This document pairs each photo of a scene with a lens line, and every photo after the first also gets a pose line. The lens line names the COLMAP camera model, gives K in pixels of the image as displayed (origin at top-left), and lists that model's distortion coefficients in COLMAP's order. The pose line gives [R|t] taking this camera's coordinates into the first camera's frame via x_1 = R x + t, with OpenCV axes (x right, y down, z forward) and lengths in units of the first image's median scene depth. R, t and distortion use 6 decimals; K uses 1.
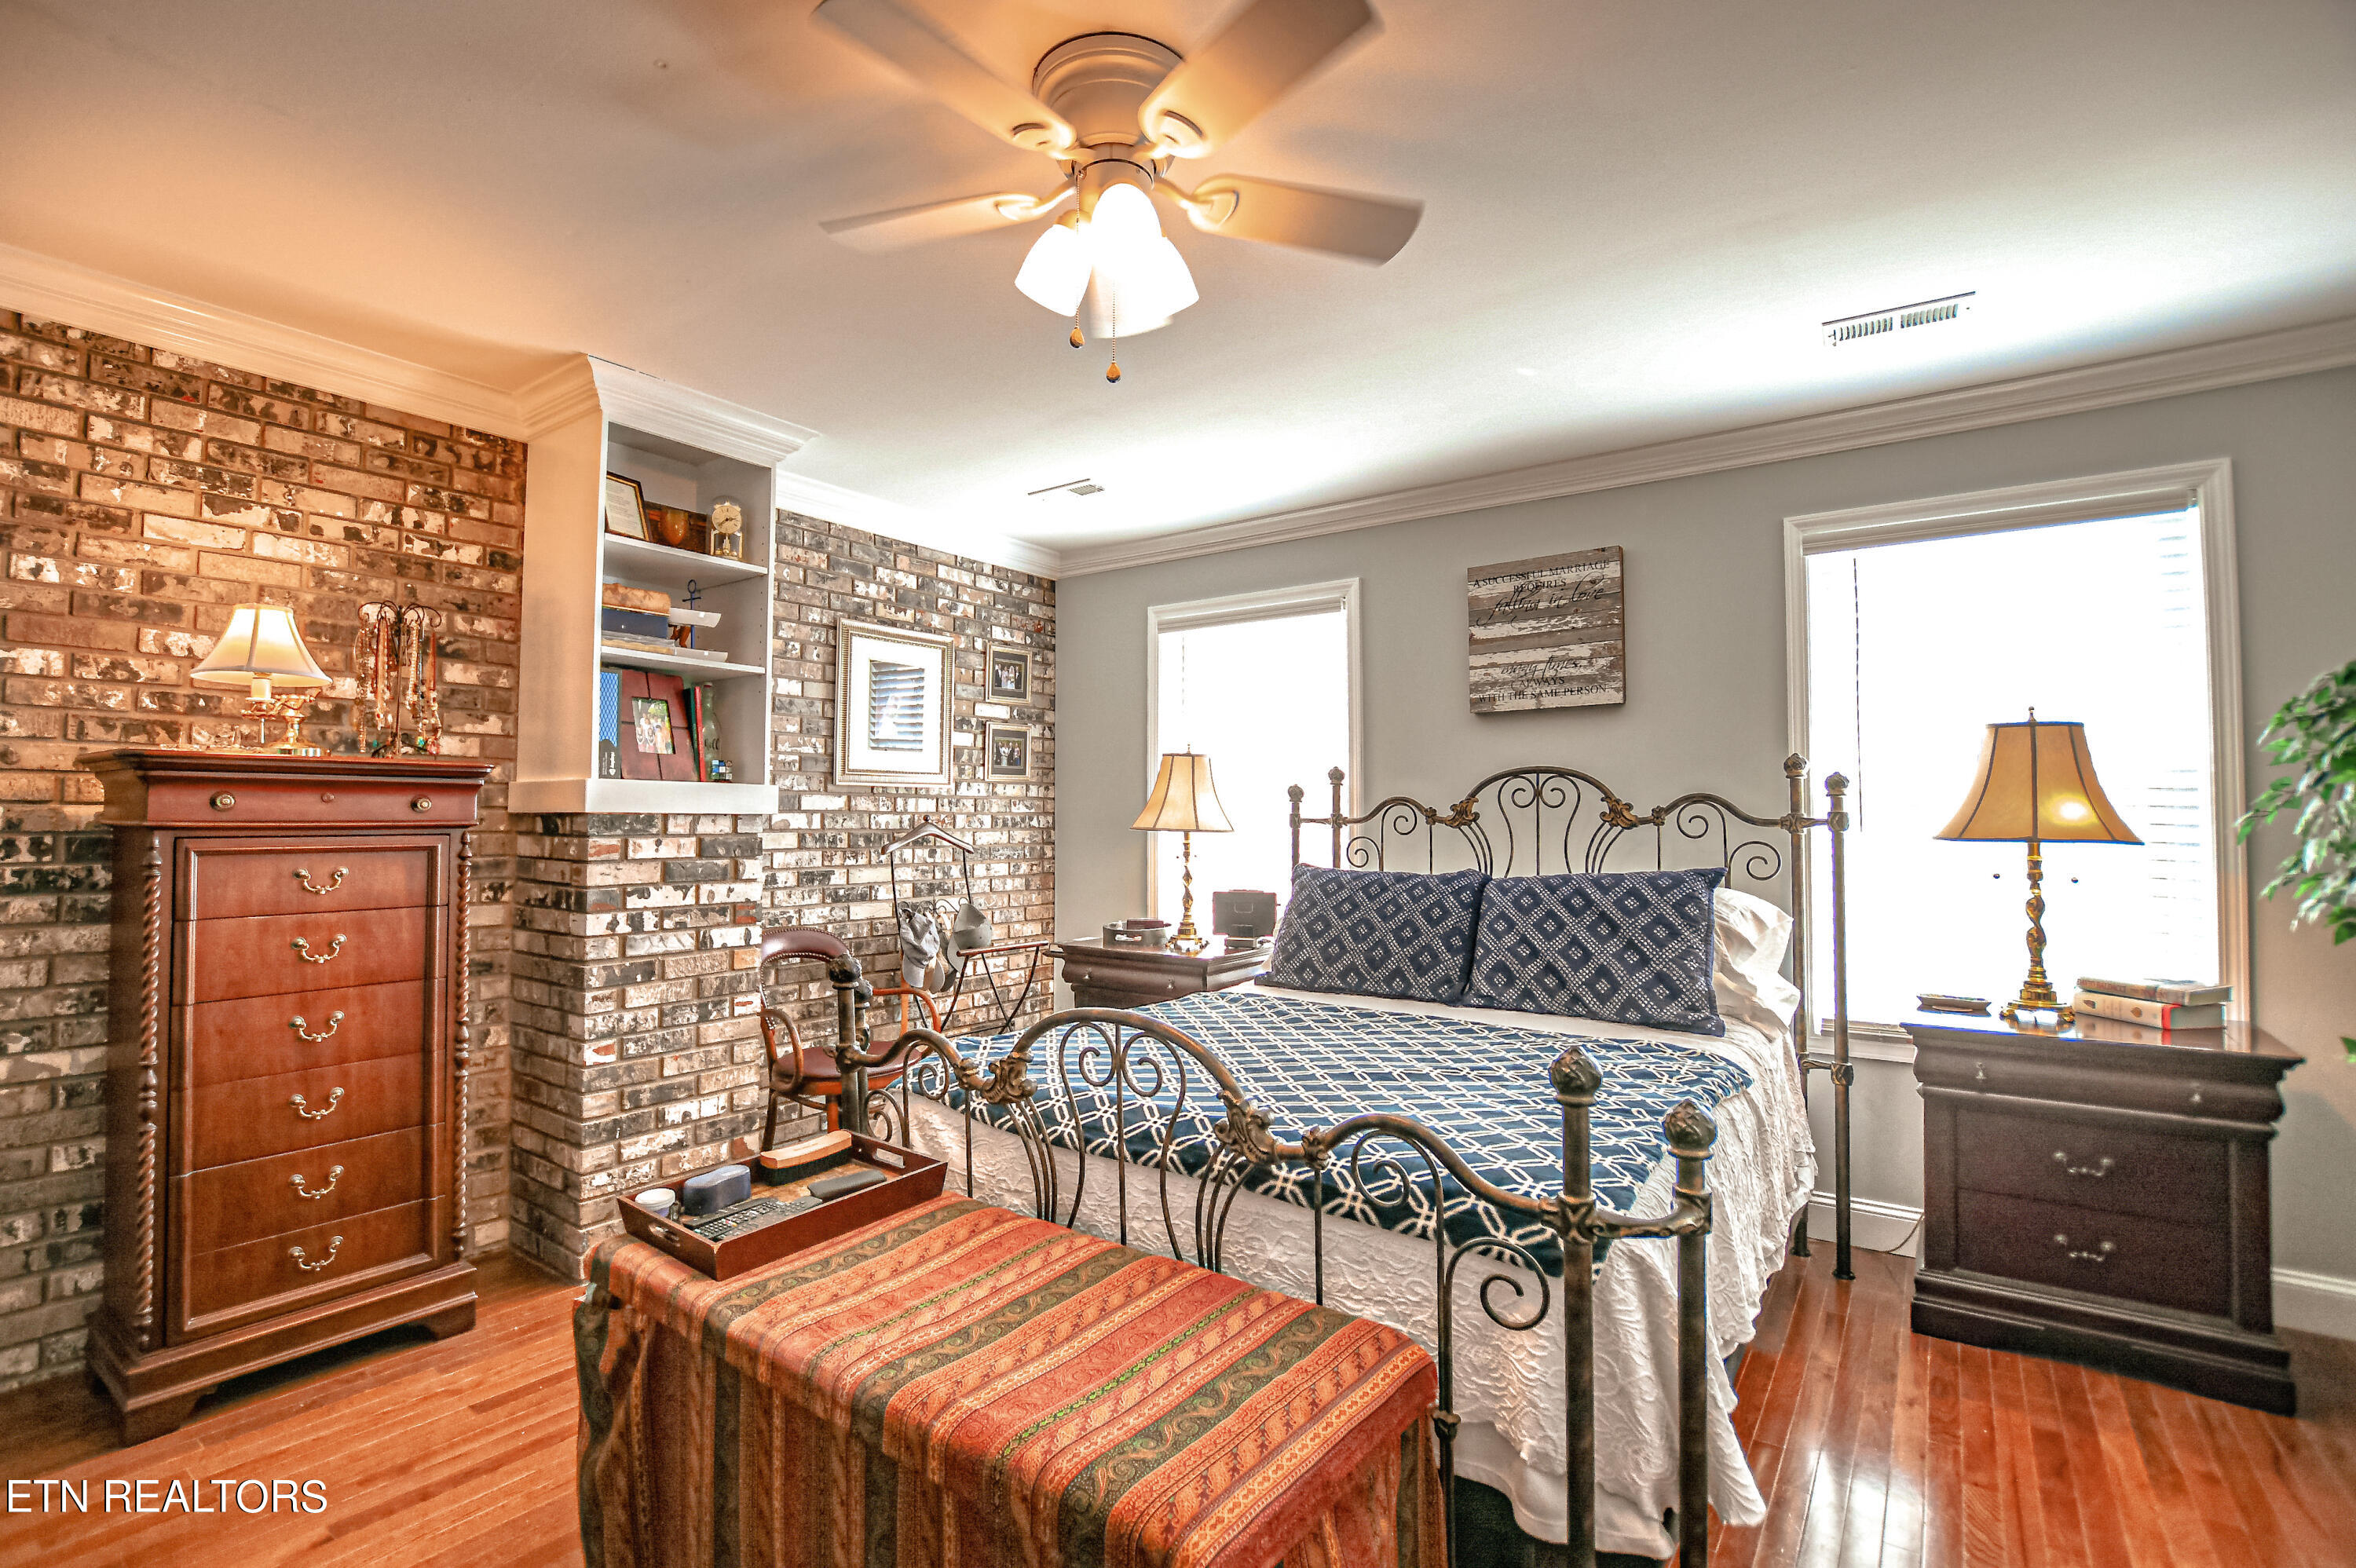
lens RADIAL K [[1053.6, 0, 1146.7], [0, 1053.6, 780.0], [0, 0, 1]] dist [-0.043670, 0.000020]
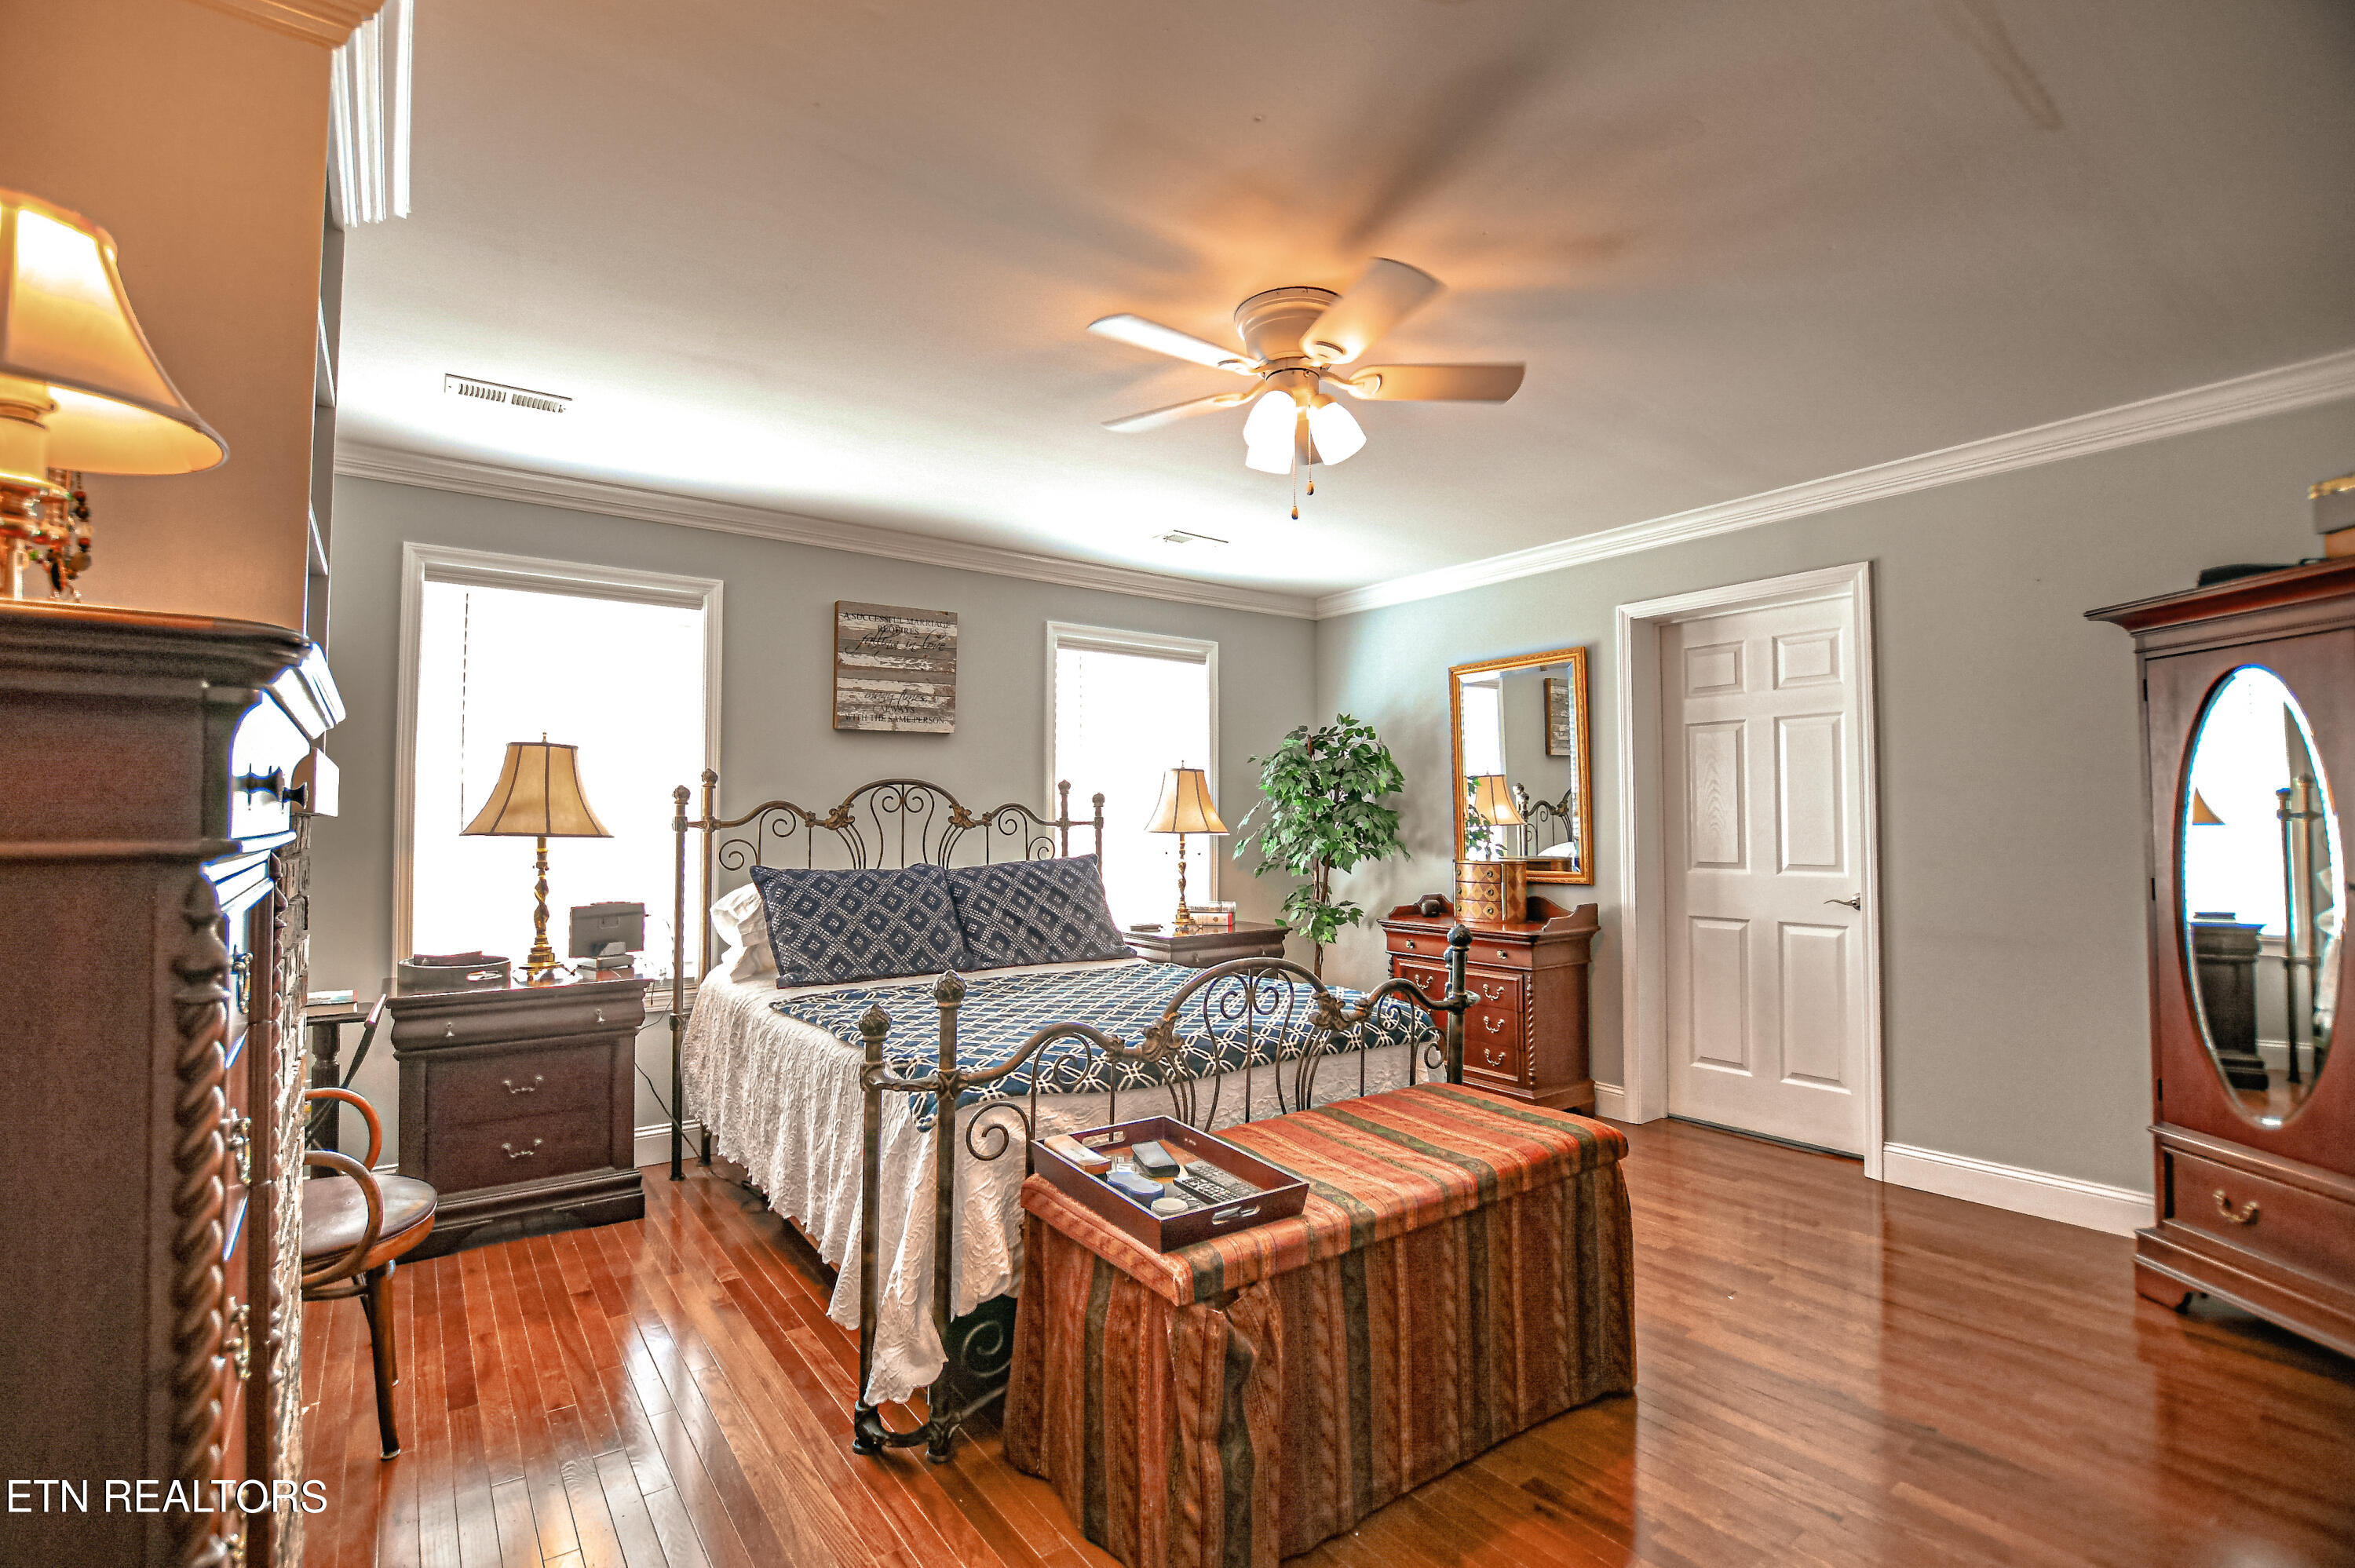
lens RADIAL K [[1053.2, 0, 1146.2], [0, 1053.2, 780.0], [0, 0, 1]] dist [-0.043670, 0.000020]
pose [[0.296414, 0.030522, 0.954572, -0.706465], [-0.034387, 0.999182, -0.021270, 0.004912], [-0.954440, -0.026520, 0.297222, 0.358538]]
